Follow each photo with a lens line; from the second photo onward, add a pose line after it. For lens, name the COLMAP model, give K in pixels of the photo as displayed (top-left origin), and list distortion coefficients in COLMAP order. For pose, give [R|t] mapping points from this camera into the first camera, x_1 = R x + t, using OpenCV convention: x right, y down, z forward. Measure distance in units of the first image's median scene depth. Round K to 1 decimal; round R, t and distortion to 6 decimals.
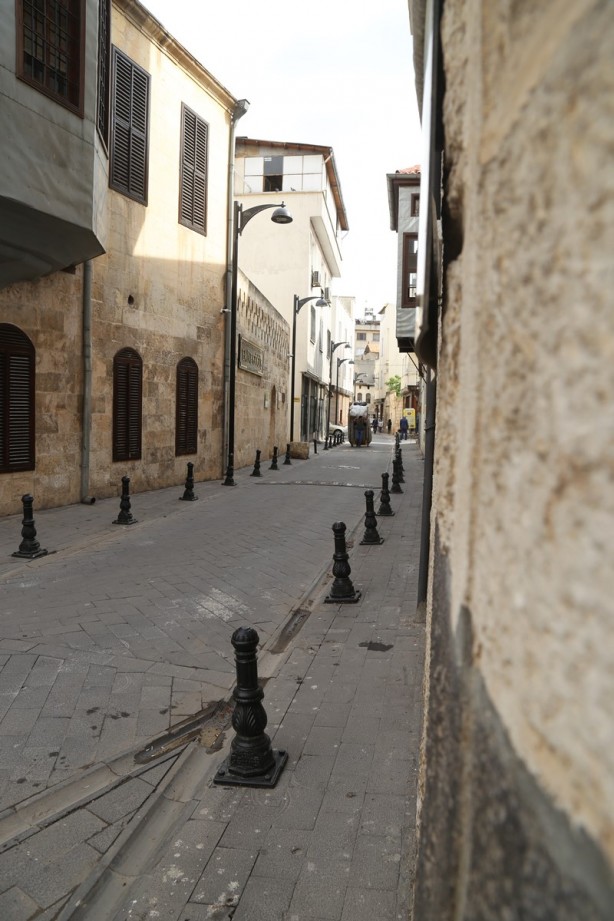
lens RADIAL K [[621.8, 0, 306.9], [0, 621.8, 457.4], [0, 0, 1]] dist [-0.123626, 0.067782]
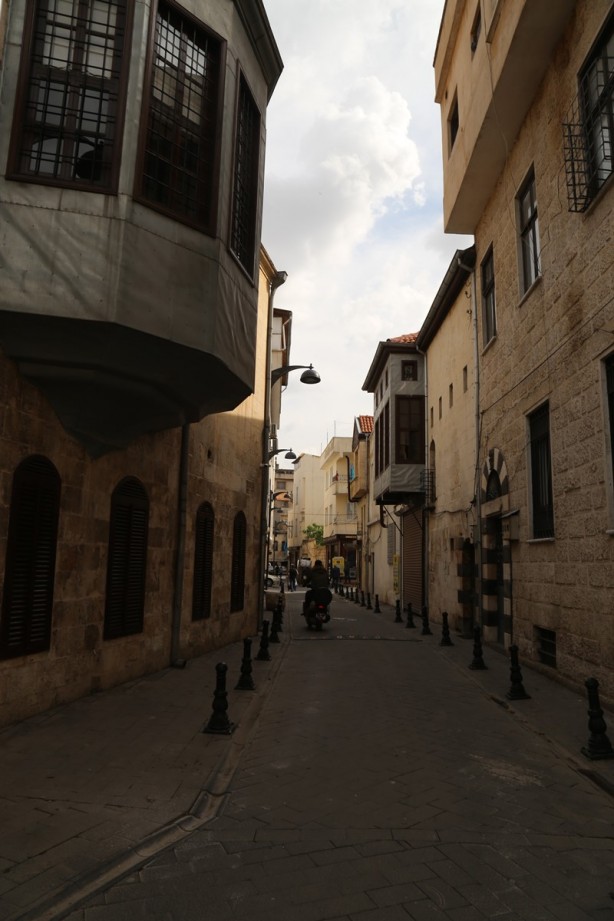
lens RADIAL K [[621.8, 0, 306.9], [0, 621.8, 457.4], [0, 0, 1]] dist [-0.123626, 0.067782]
pose [[0.986810, 0.023822, 0.160118, -0.281222], [0.014253, 0.972485, -0.232527, -0.014189], [-0.161252, 0.231743, 0.959319, 0.005421]]
